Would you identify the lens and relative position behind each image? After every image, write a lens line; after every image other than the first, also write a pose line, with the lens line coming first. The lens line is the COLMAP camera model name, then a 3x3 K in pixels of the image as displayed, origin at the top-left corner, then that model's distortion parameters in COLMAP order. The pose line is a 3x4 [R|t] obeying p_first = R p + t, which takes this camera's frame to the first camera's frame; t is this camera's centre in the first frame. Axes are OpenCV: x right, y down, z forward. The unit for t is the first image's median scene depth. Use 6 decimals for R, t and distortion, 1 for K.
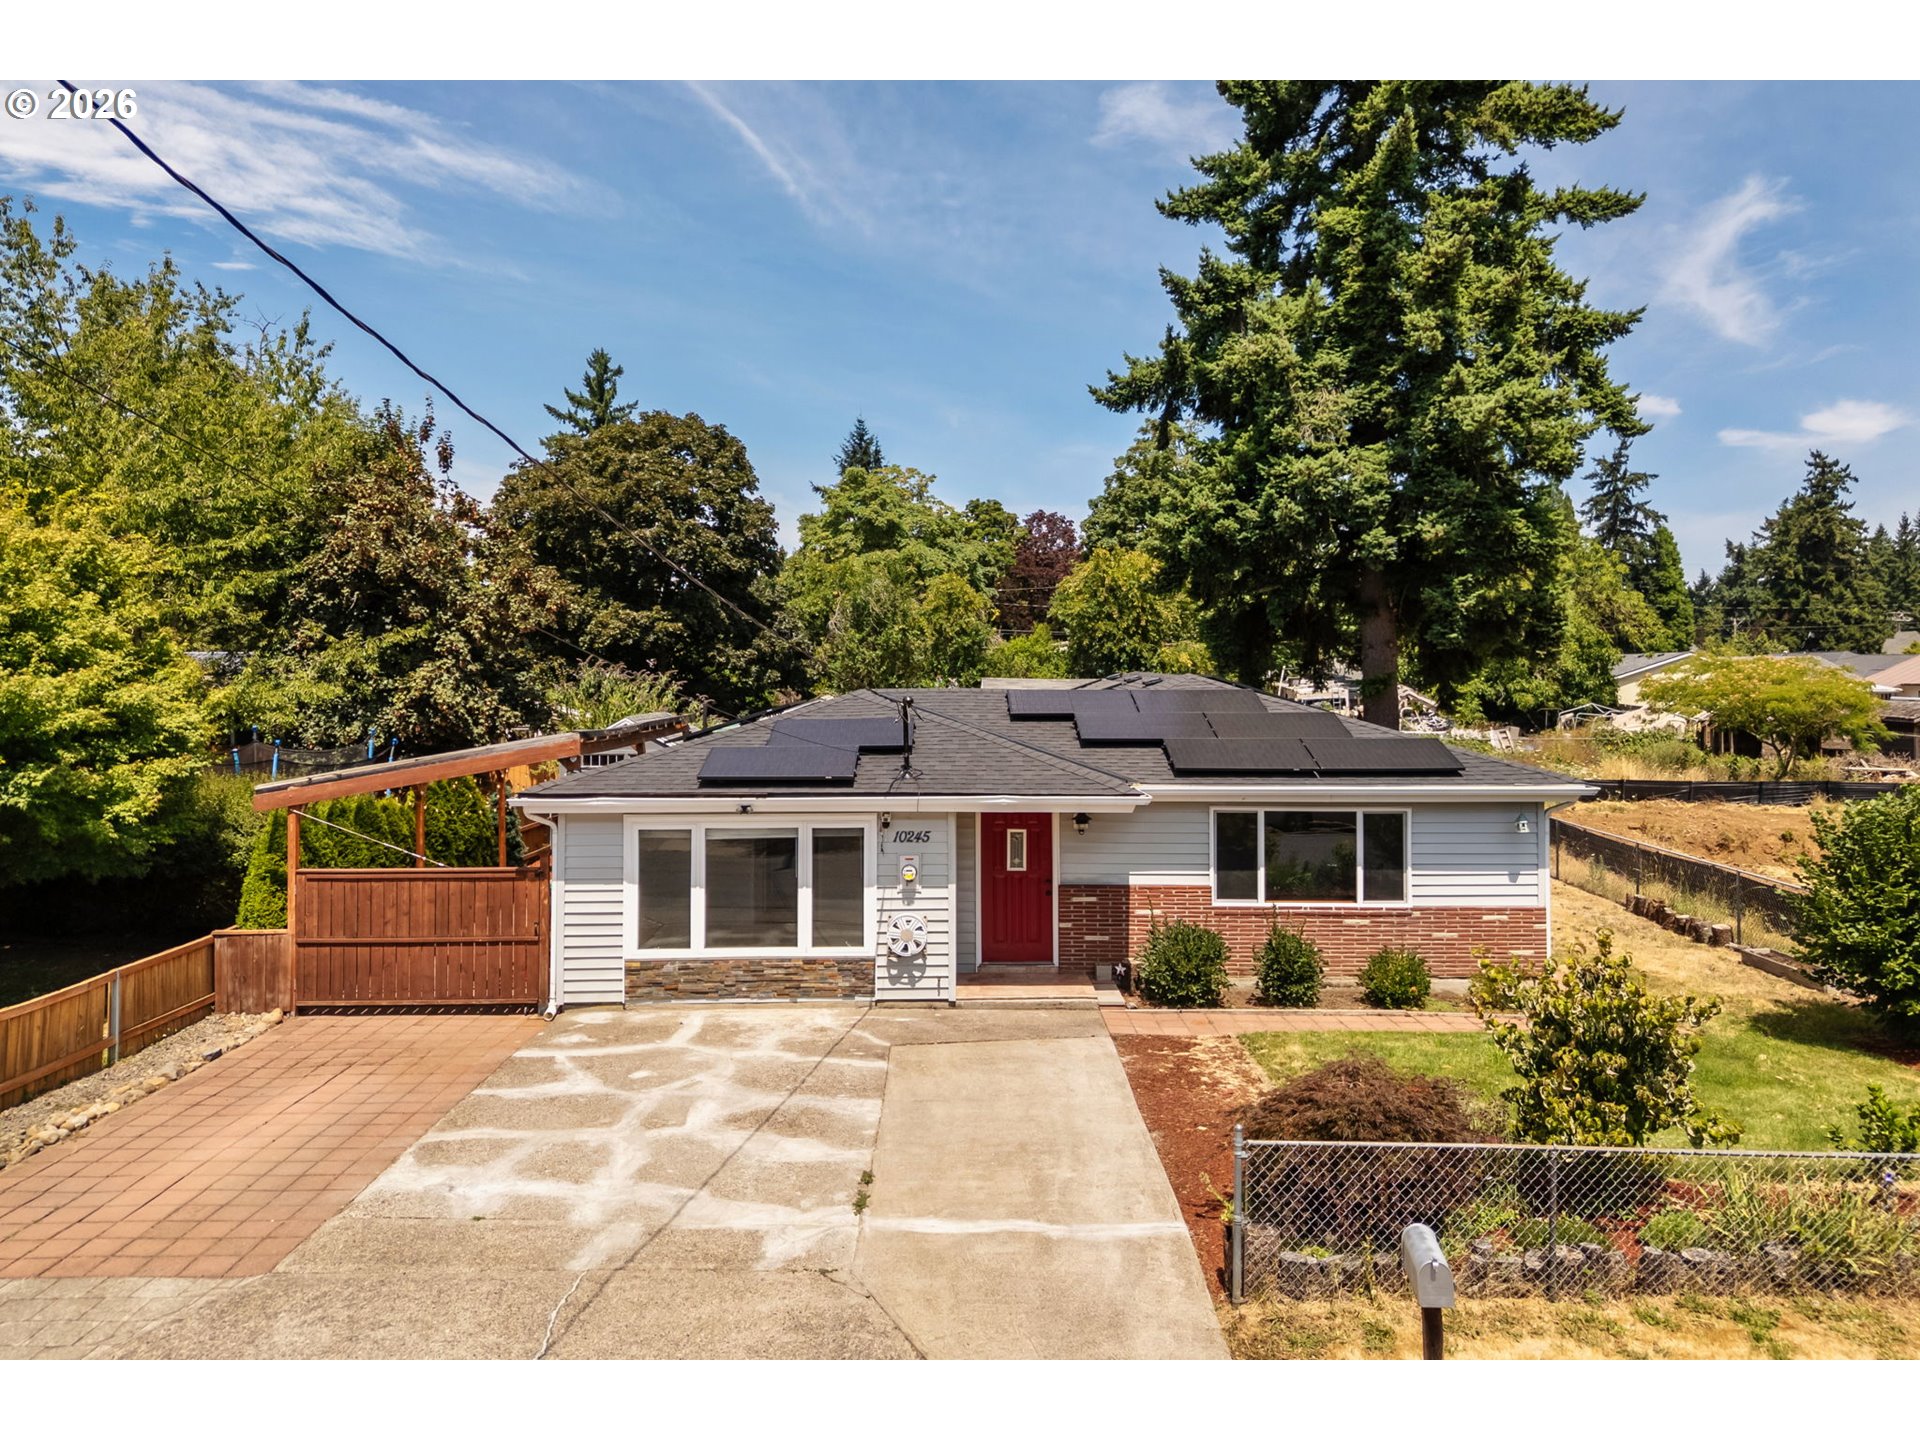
lens RADIAL K [[1388.0, 0, 960.0], [0, 1388.0, 720.0], [0, 0, 1]] dist [0.052150, -0.002122]
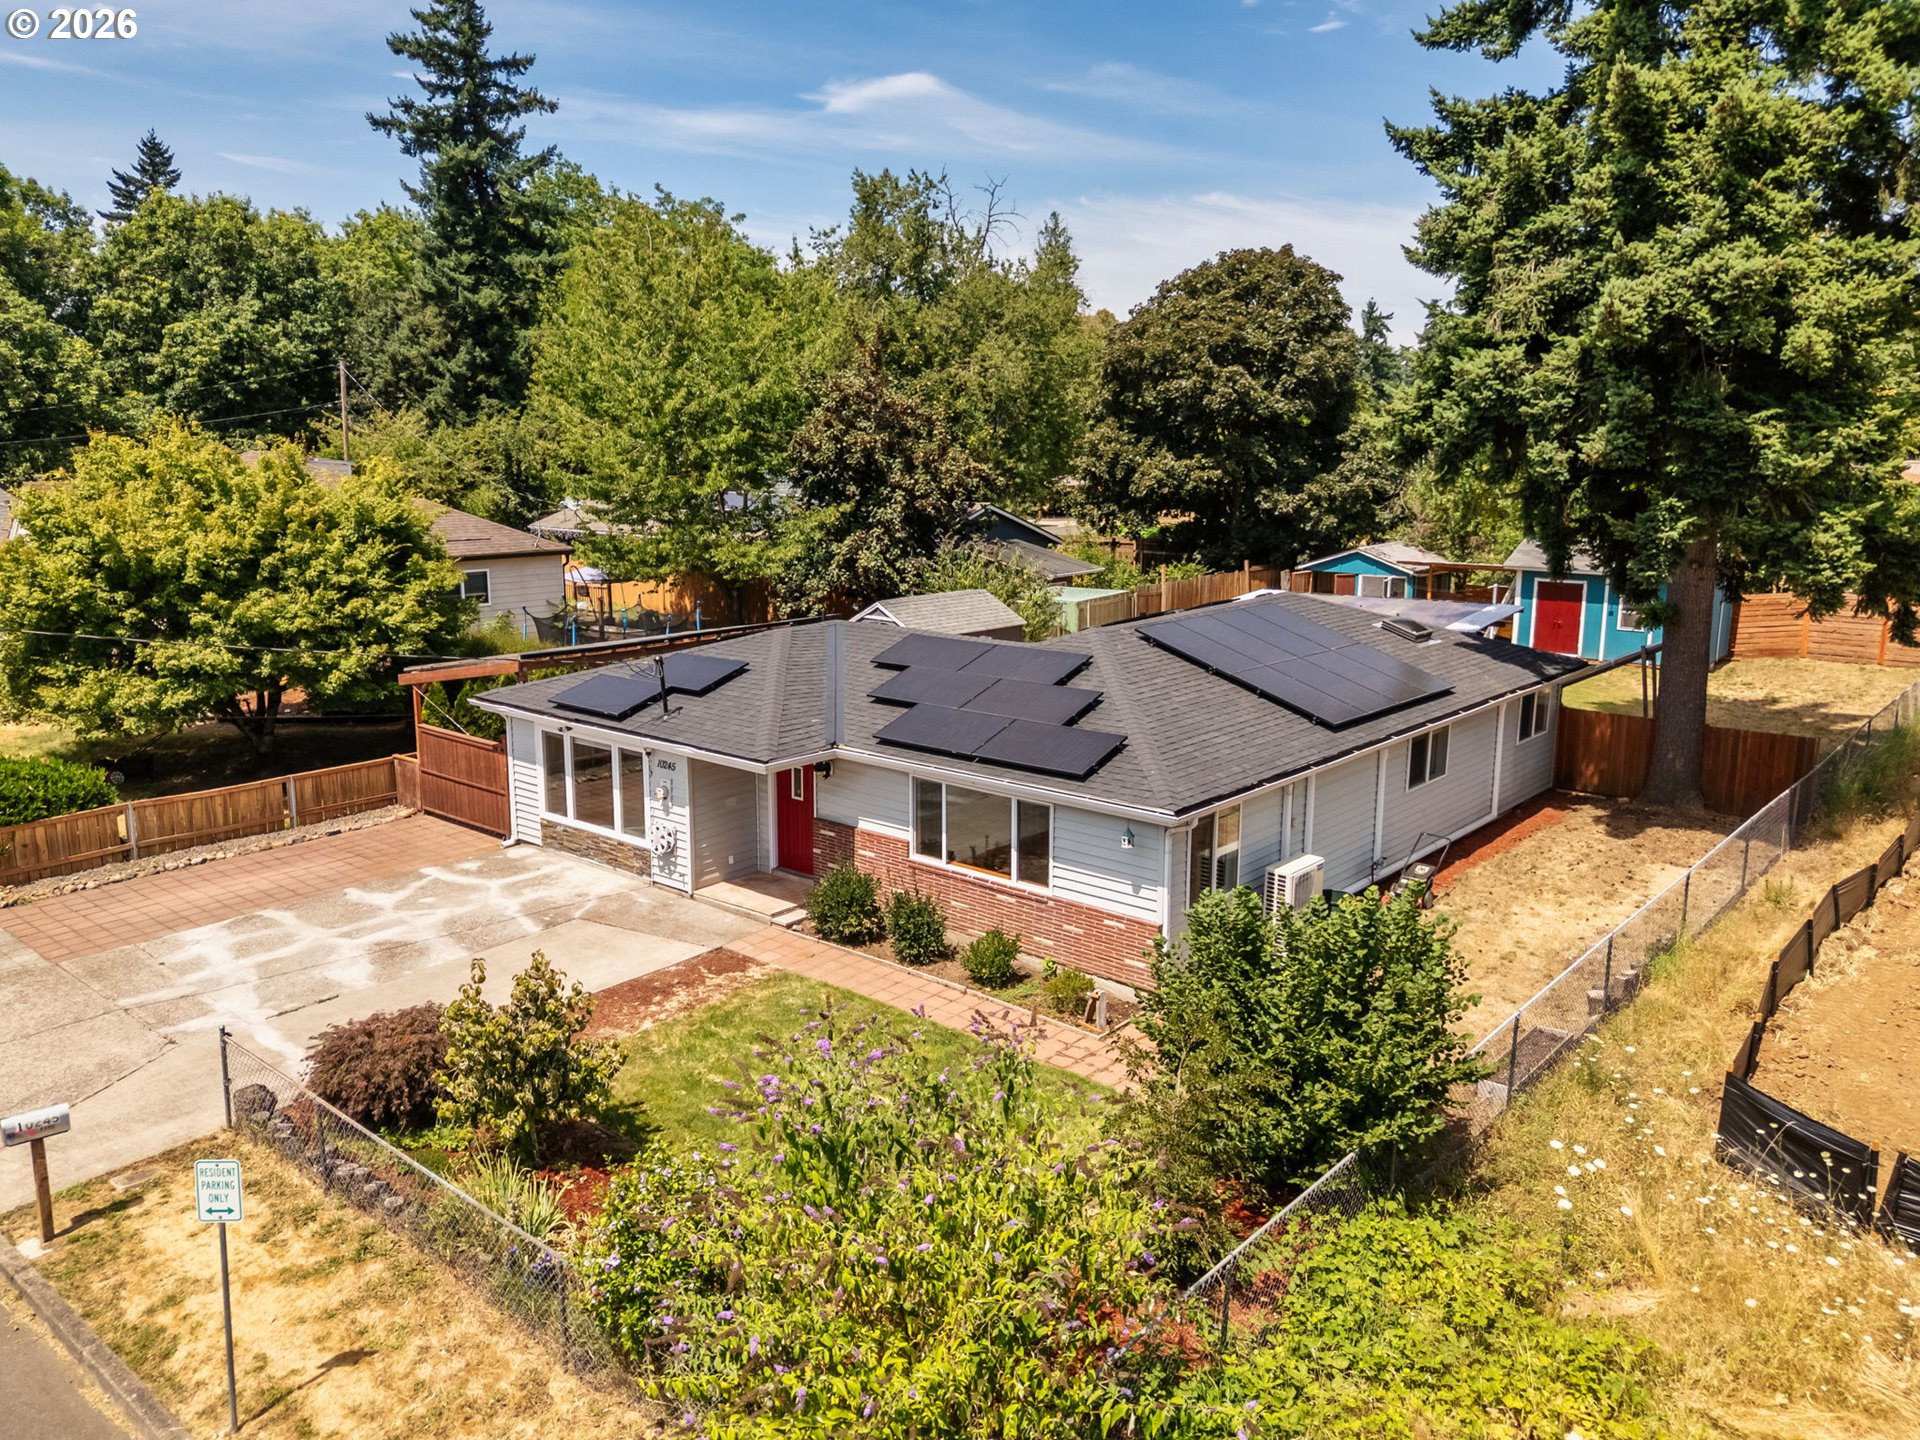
lens RADIAL K [[1407.0, 0, 960.0], [0, 1407.0, 720.0], [0, 0, 1]] dist [0.090952, -0.002631]
pose [[0.758878, 0.132899, -0.637528, 0.925487], [-0.025848, 0.984331, 0.174426, -0.176878], [0.650719, -0.115889, 0.750423, 0.184898]]
